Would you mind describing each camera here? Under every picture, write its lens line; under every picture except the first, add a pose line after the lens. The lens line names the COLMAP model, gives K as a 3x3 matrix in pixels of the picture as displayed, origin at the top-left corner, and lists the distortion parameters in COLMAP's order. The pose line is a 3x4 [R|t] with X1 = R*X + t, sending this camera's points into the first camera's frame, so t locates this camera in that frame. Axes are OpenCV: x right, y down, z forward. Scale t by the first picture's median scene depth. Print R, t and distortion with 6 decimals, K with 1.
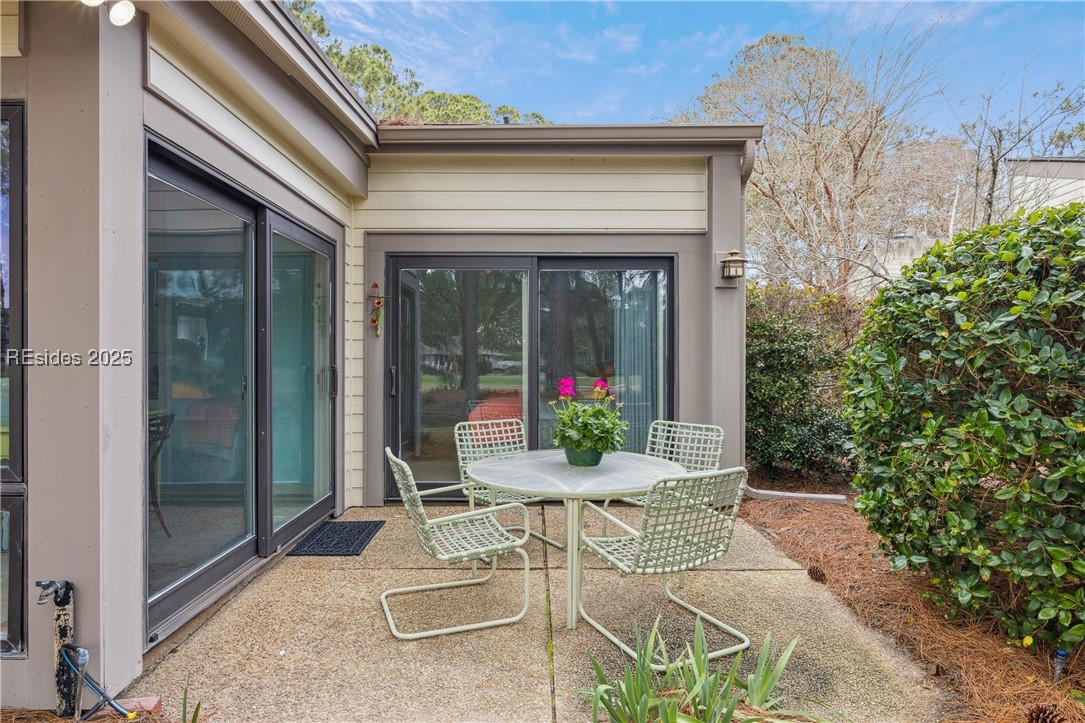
lens RADIAL K [[658.0, 0, 544.7], [0, 658.0, 365.0], [0, 0, 1]] dist [0.000227, 0.000596]
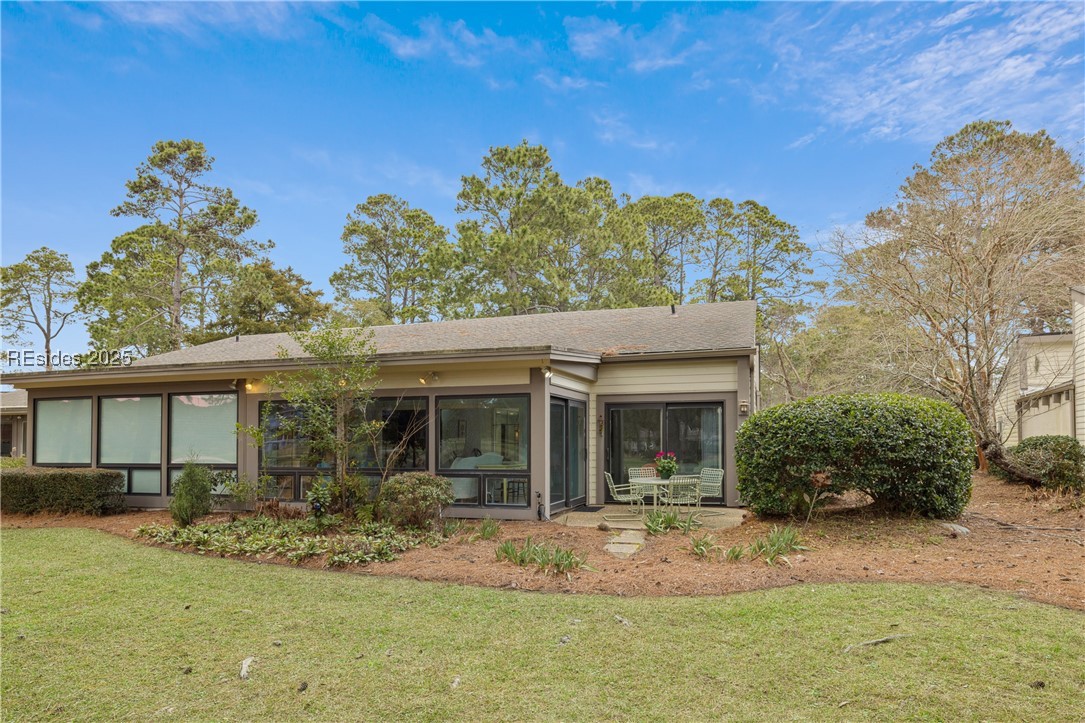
lens RADIAL K [[658.0, 0, 546.4], [0, 658.0, 413.4], [0, 0, 1]] dist [0.000227, 0.000596]
pose [[0.945752, -0.018884, -0.324340, 0.370945], [0.002047, 0.998636, -0.052174, -0.000038], [0.324883, 0.048680, 0.944500, -1.478331]]
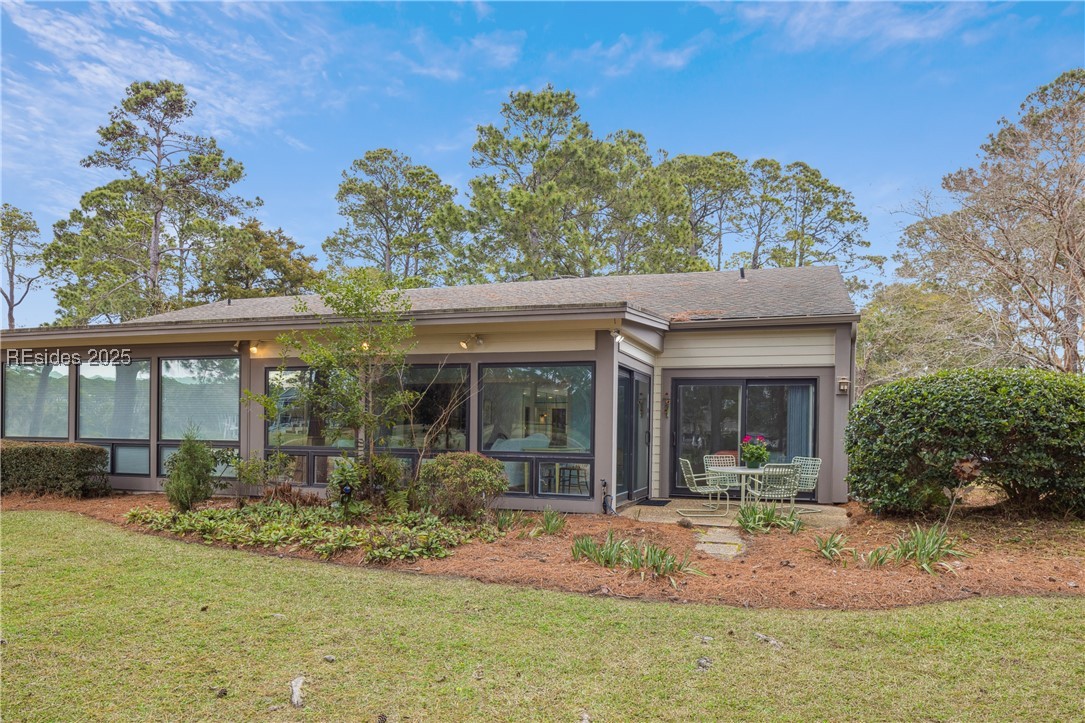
lens RADIAL K [[733.1, 0, 548.5], [0, 733.1, 428.1], [0, 0, 1]] dist [-0.006343, 0.002383]
pose [[0.941117, 0.011786, -0.337876, 0.187821], [-0.017815, 0.999733, -0.014747, 0.032463], [0.337612, 0.019898, 0.941075, -1.379413]]
